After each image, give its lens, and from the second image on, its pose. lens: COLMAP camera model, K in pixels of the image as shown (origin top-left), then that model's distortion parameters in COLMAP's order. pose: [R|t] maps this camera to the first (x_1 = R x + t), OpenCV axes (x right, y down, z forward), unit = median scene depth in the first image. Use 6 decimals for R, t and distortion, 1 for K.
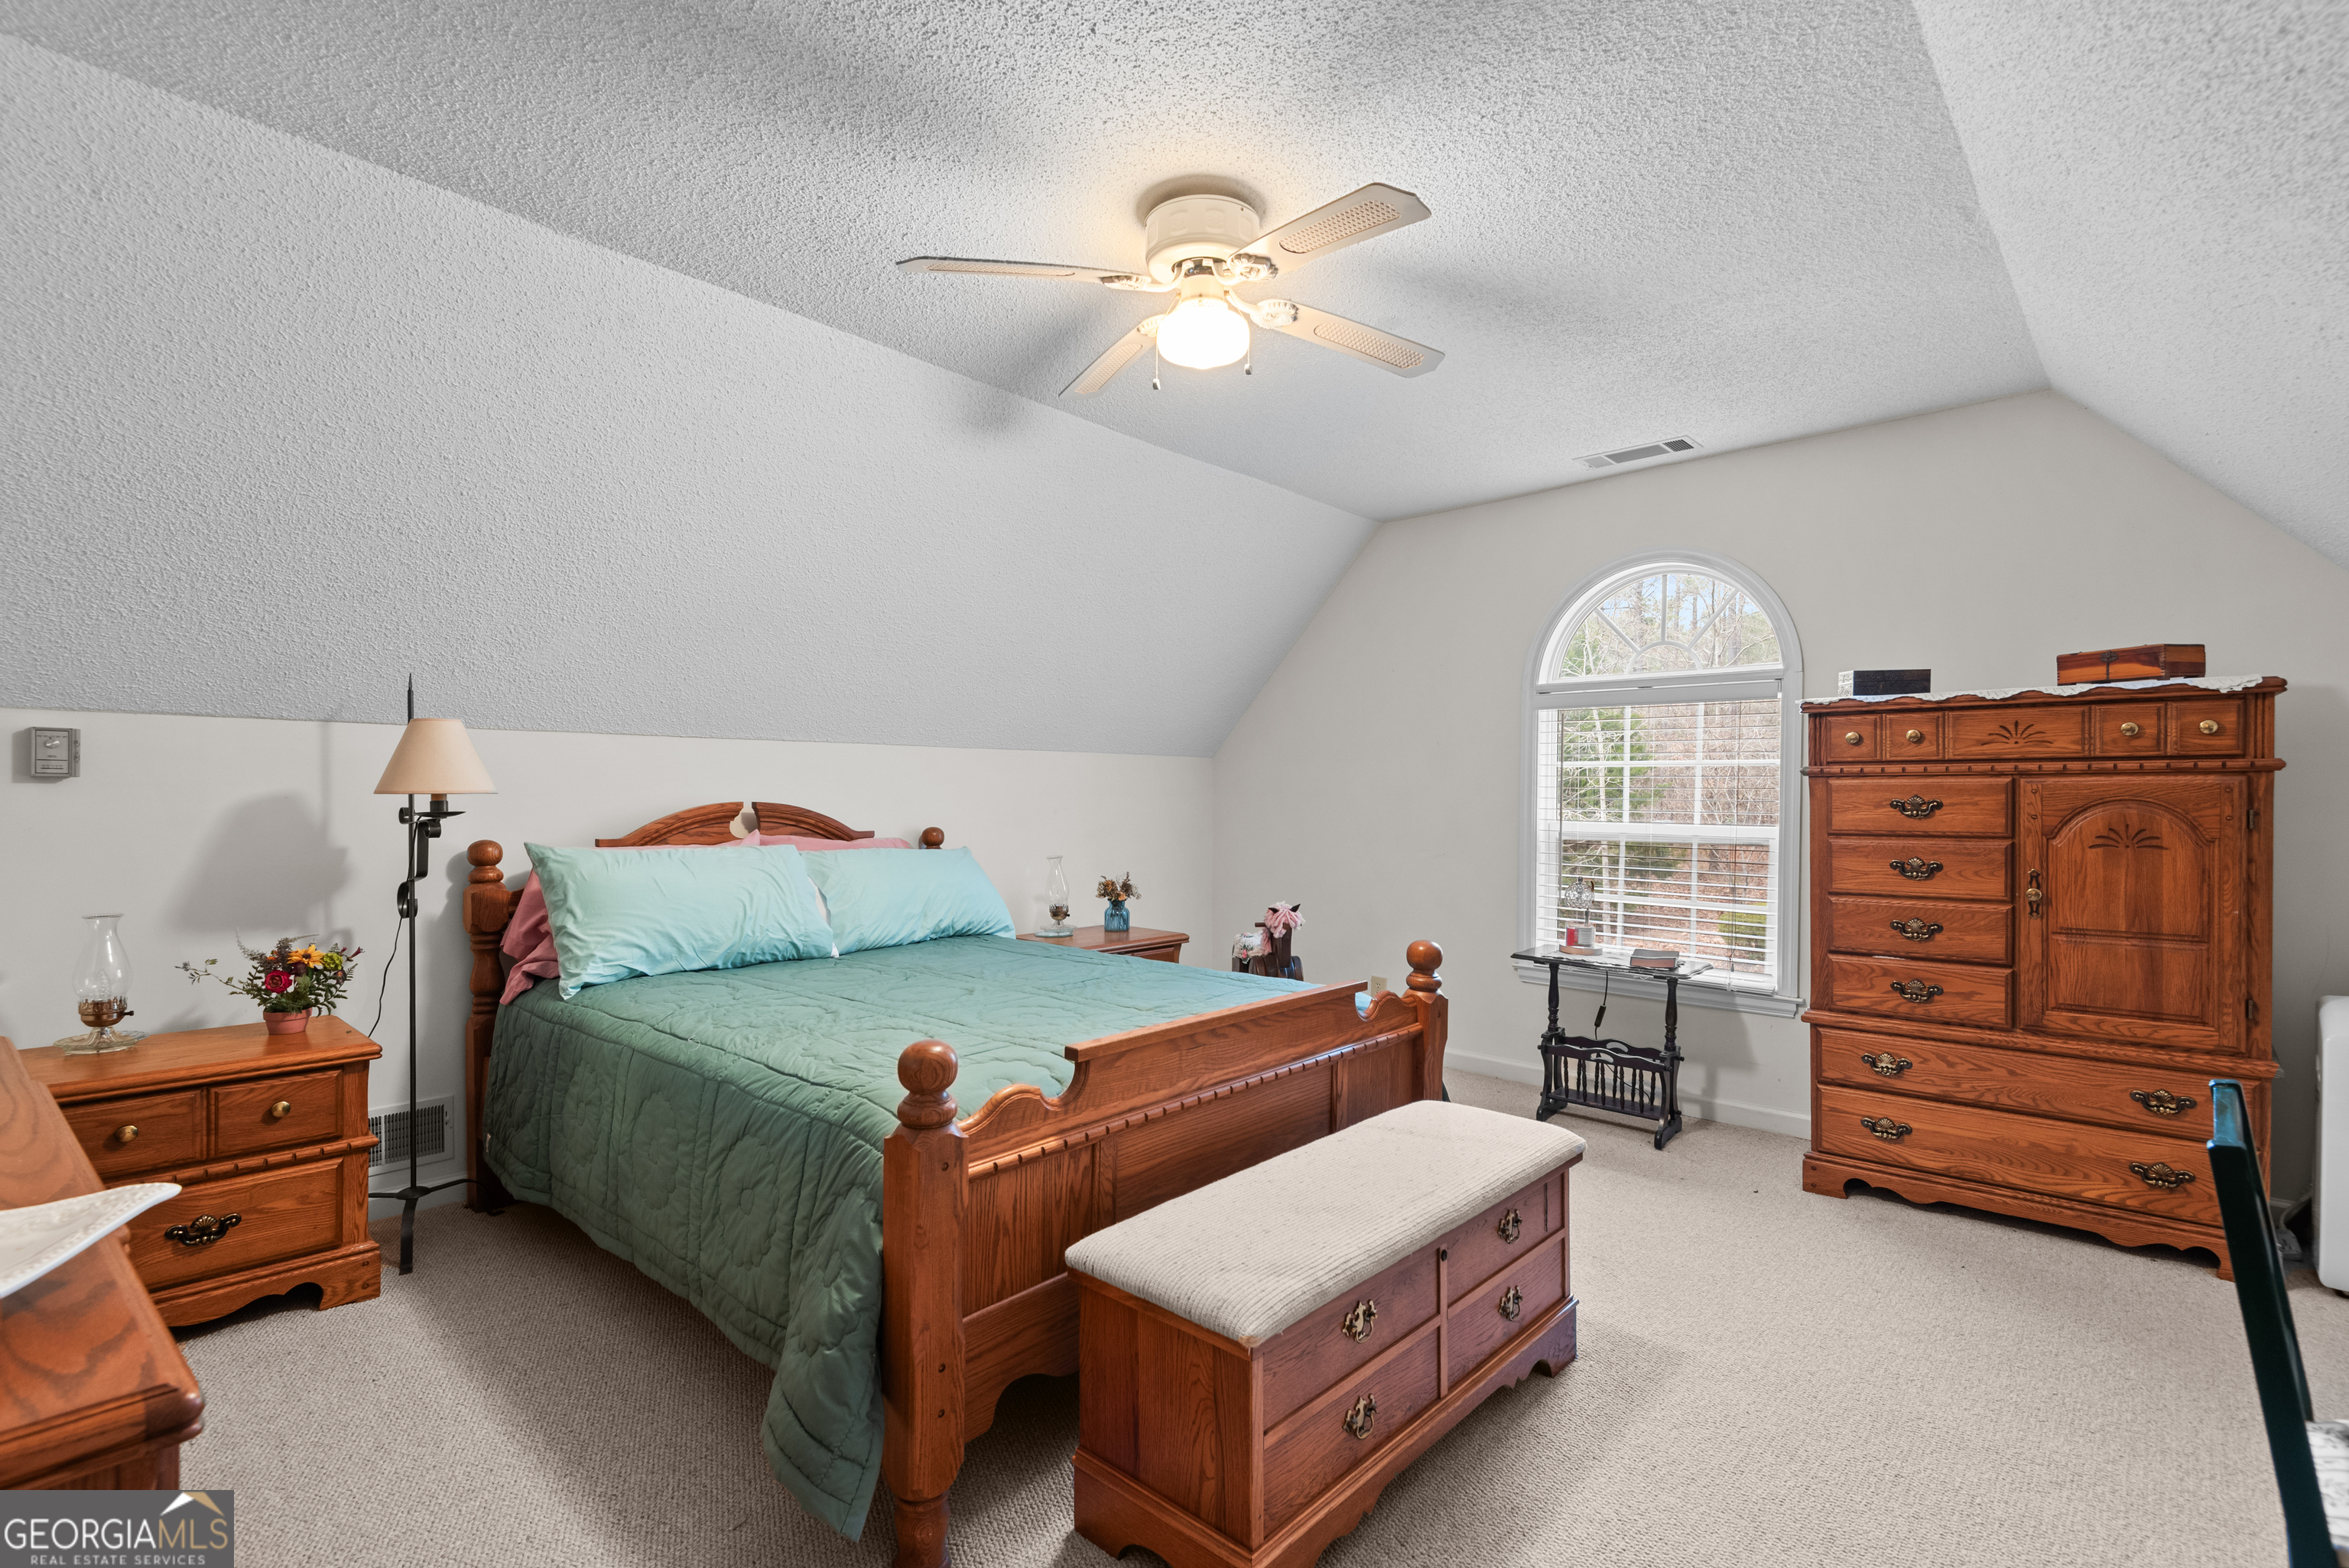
lens RADIAL K [[1079.4, 0, 1186.7], [0, 1079.4, 787.1], [0, 0, 1]] dist [0.003228, -0.008713]
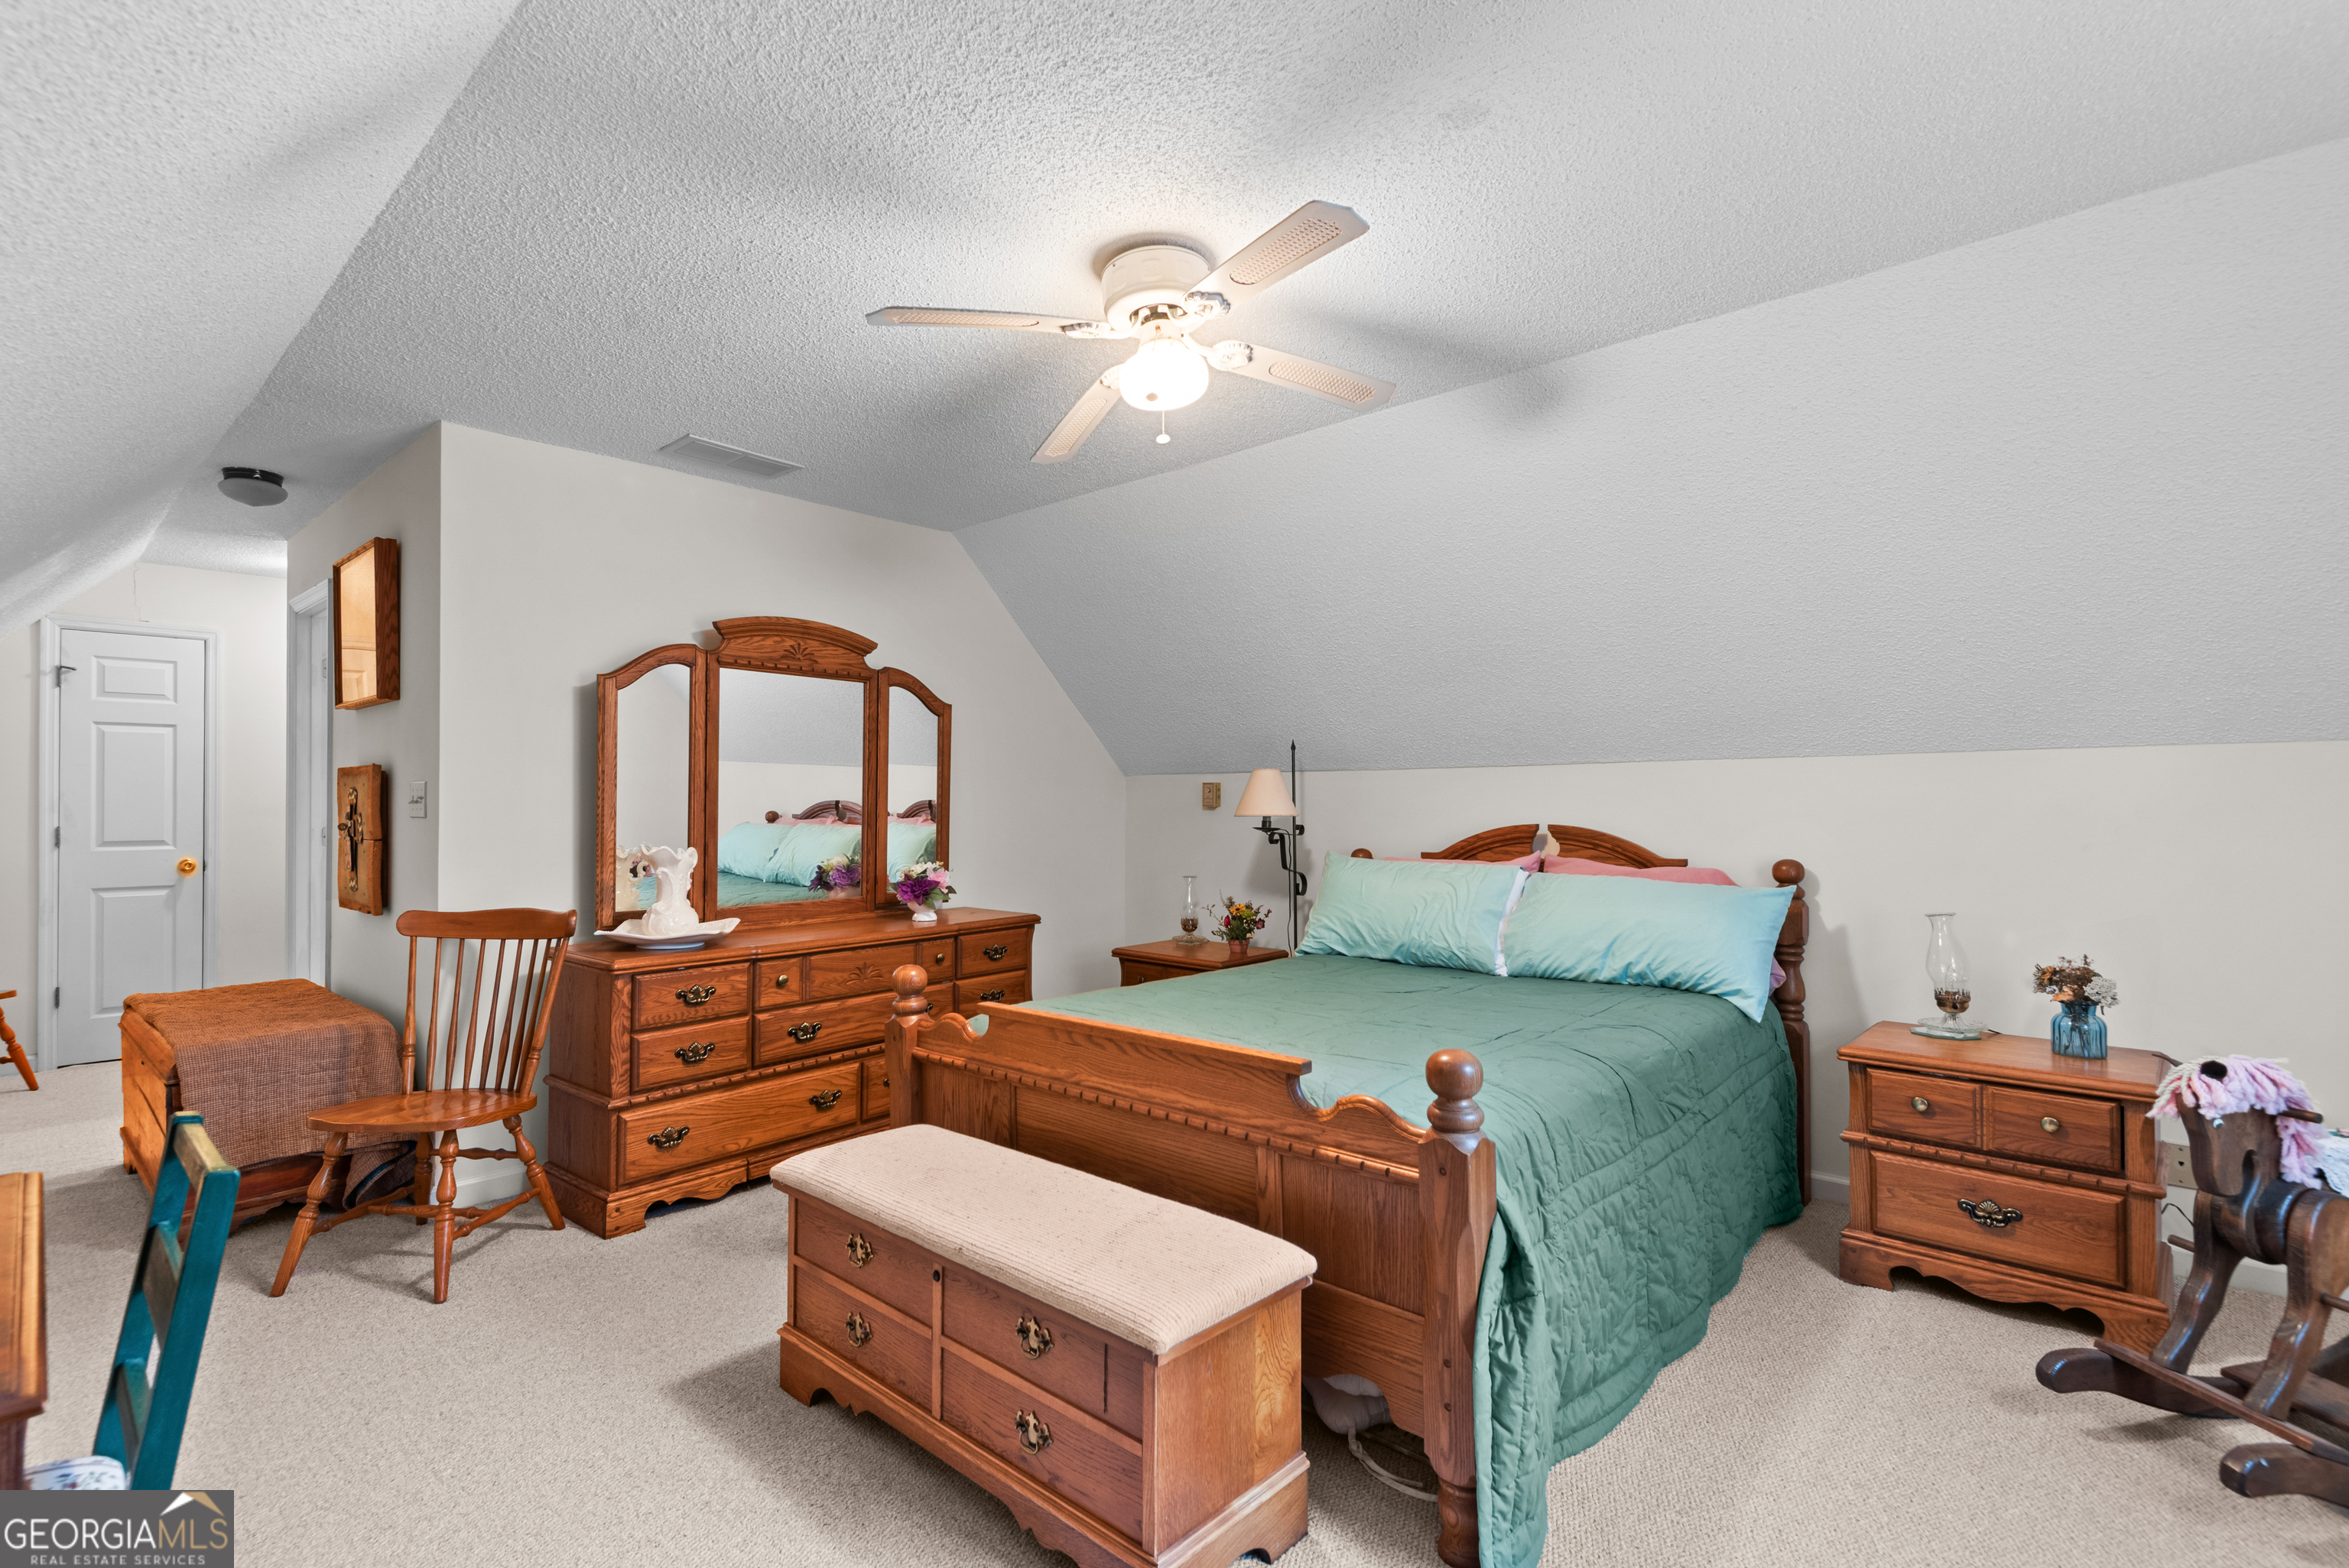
lens RADIAL K [[1079.4, 0, 1188.7], [0, 1079.4, 796.7], [0, 0, 1]] dist [0.003228, -0.008713]
pose [[0.018899, -0.012839, -0.999739, 0.654468], [0.001121, 0.999917, -0.012820, -0.000845], [0.999821, -0.000878, 0.018912, 0.634164]]
